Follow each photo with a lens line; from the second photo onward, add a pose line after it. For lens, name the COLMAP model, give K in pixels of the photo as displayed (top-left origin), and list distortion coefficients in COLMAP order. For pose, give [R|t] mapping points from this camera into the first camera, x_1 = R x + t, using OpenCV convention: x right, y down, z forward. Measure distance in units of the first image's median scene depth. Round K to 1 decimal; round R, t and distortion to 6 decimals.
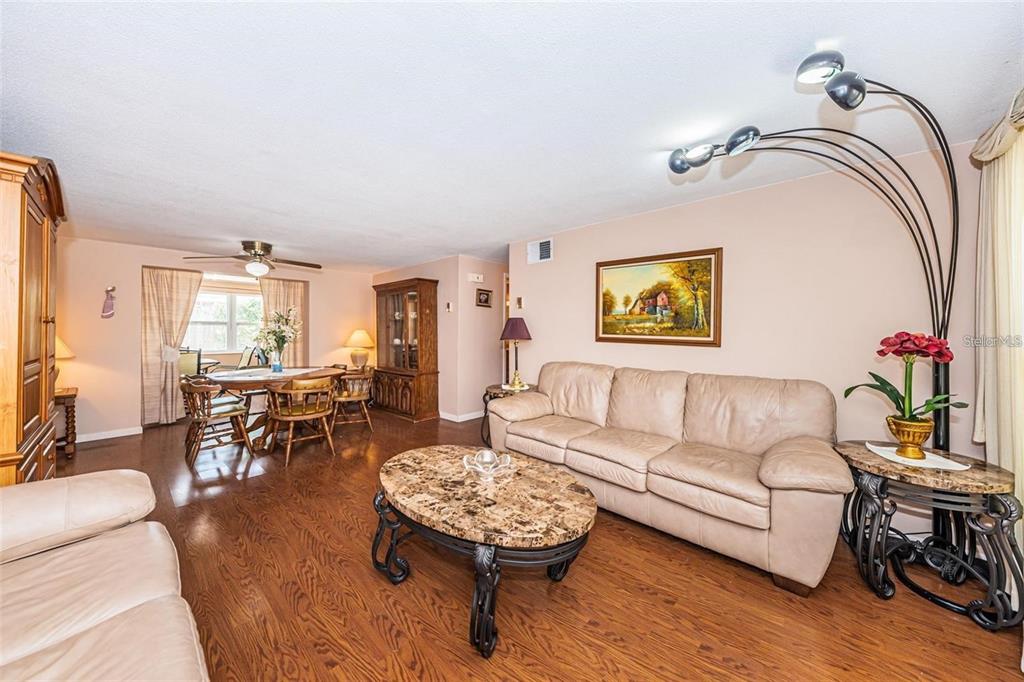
lens RADIAL K [[360.6, 0, 513.7], [0, 360.6, 314.0], [0, 0, 1]] dist [0.000568, -0.000045]
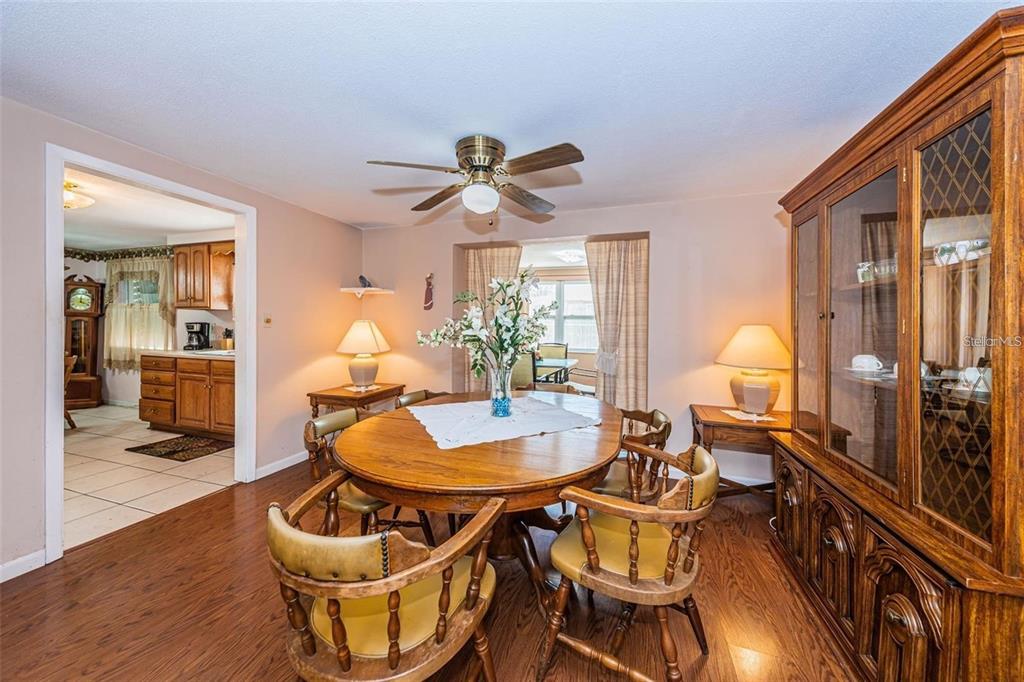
lens RADIAL K [[363.0, 0, 520.5], [0, 363.0, 329.0], [0, 0, 1]] dist [-0.000339, -0.000037]
pose [[0.429074, 0.007733, -0.903236, -0.318609], [0.030256, 0.999279, 0.022928, 0.058766], [0.902762, -0.037166, 0.428531, 1.097274]]
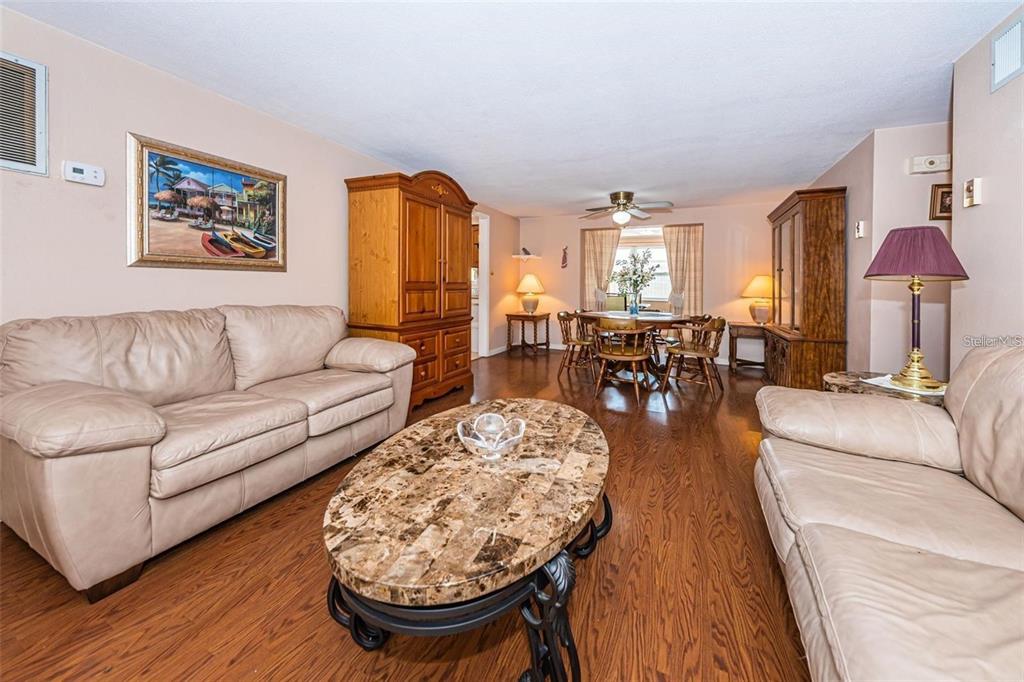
lens RADIAL K [[373.7, 0, 514.1], [0, 373.7, 282.8], [0, 0, 1]] dist [0.008845, 0.000053]
pose [[0.301062, 0.001336, -0.953604, 0.344750], [0.027112, 0.999583, 0.009960, 0.067409], [0.953219, -0.028853, 0.300900, 0.463240]]
